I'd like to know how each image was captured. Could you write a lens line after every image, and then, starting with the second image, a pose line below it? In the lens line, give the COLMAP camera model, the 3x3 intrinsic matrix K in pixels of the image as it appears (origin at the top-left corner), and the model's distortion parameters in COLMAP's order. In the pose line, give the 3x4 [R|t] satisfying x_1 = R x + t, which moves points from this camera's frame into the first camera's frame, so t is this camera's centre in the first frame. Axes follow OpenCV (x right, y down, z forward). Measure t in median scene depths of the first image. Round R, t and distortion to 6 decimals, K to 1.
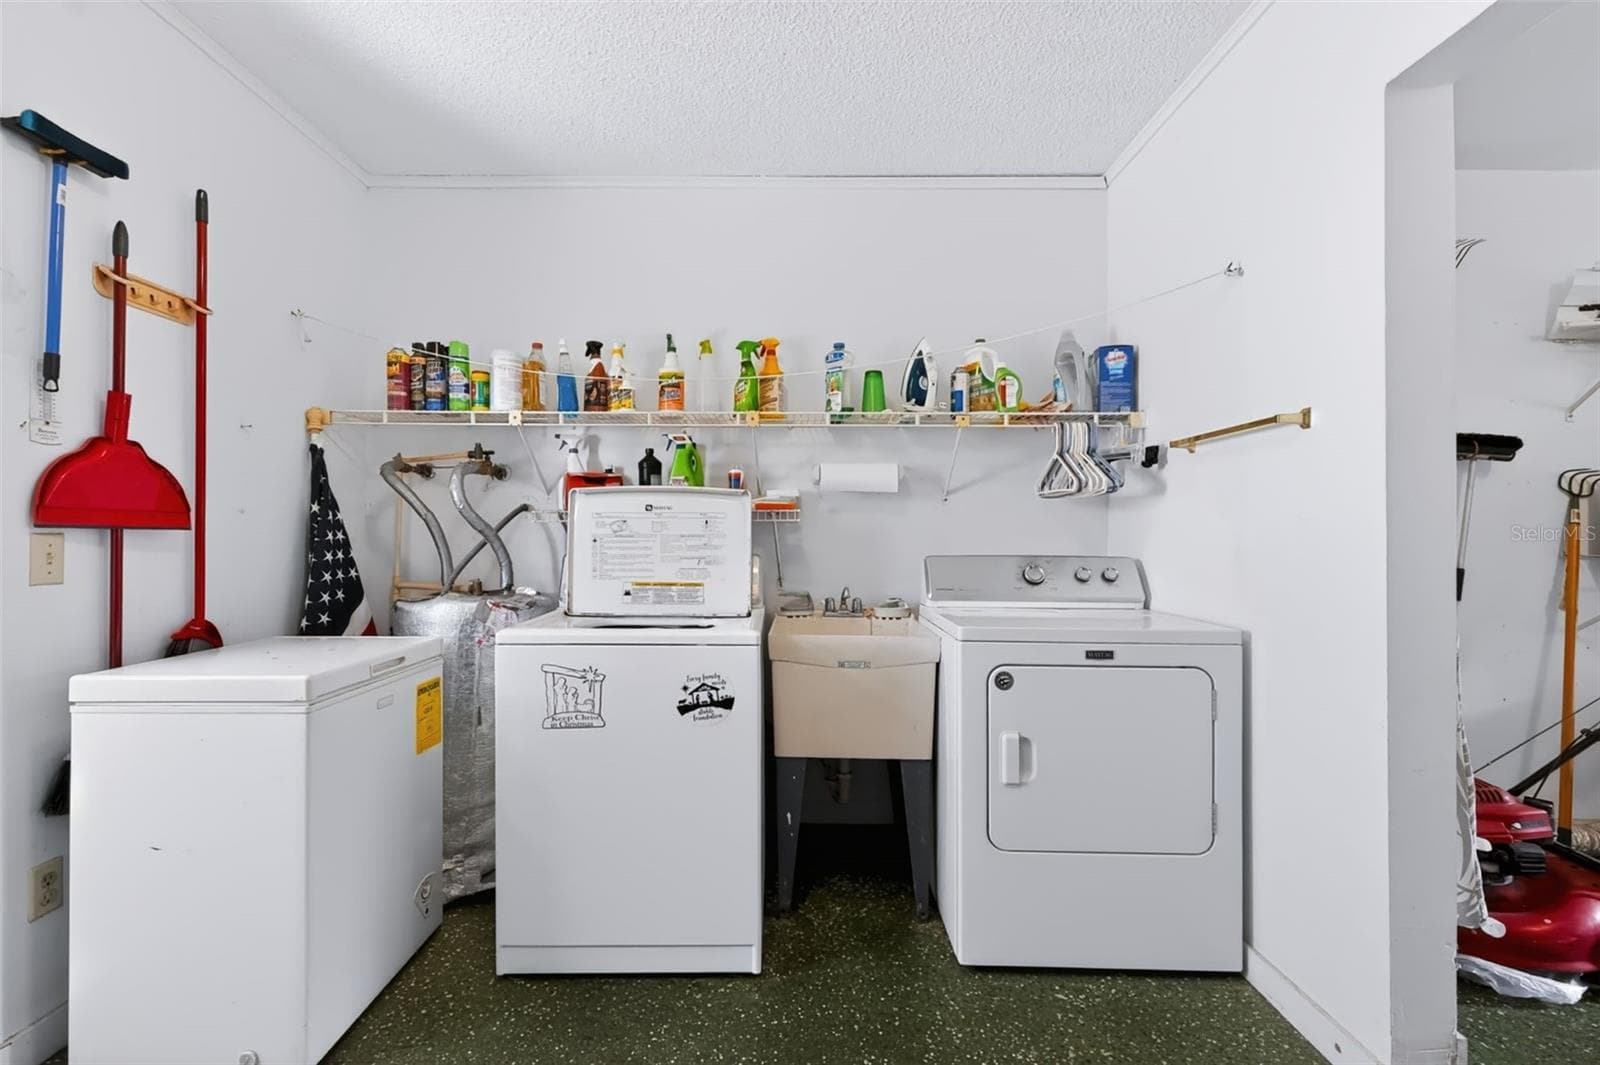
lens RADIAL K [[732.3, 0, 800.0], [0, 732.3, 532.5], [0, 0, 1]] dist [-0.000381, 0.000231]
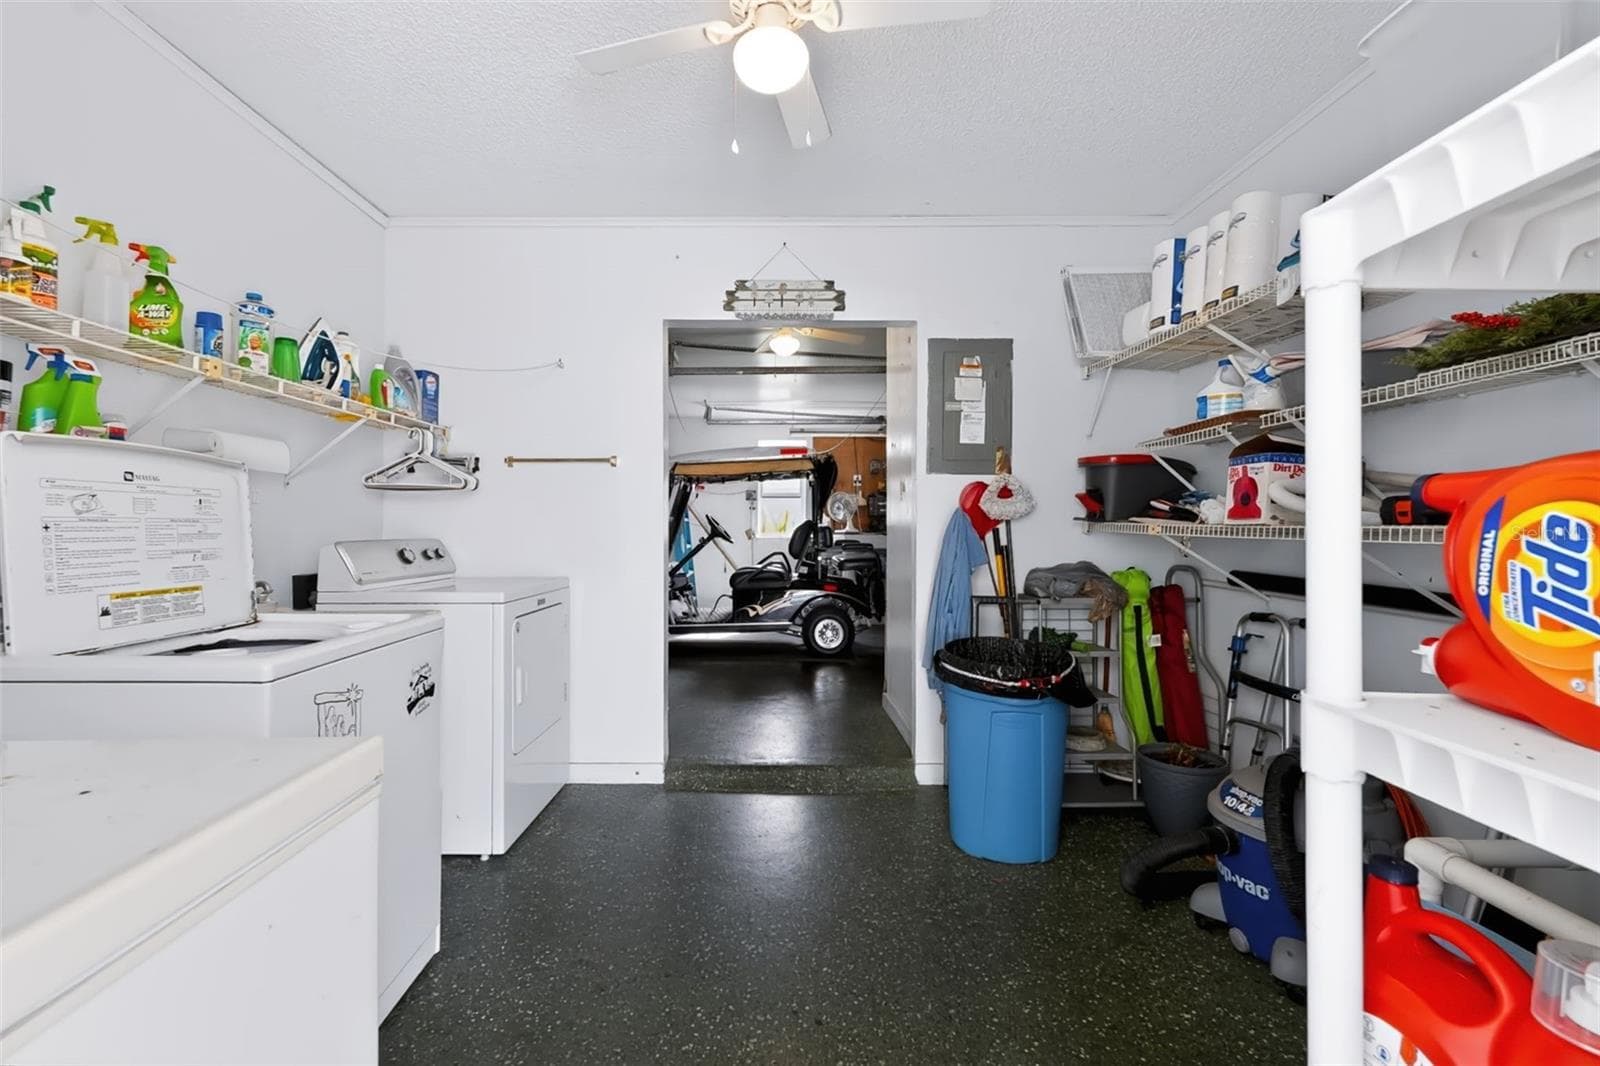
lens RADIAL K [[732.3, 0, 800.0], [0, 732.3, 533.0], [0, 0, 1]] dist [-0.000381, 0.000231]
pose [[-0.056021, -0.009370, 0.998386, -0.883205], [-0.002237, 0.999955, 0.009259, 0.008866], [-0.998427, -0.001714, -0.056040, 0.447550]]
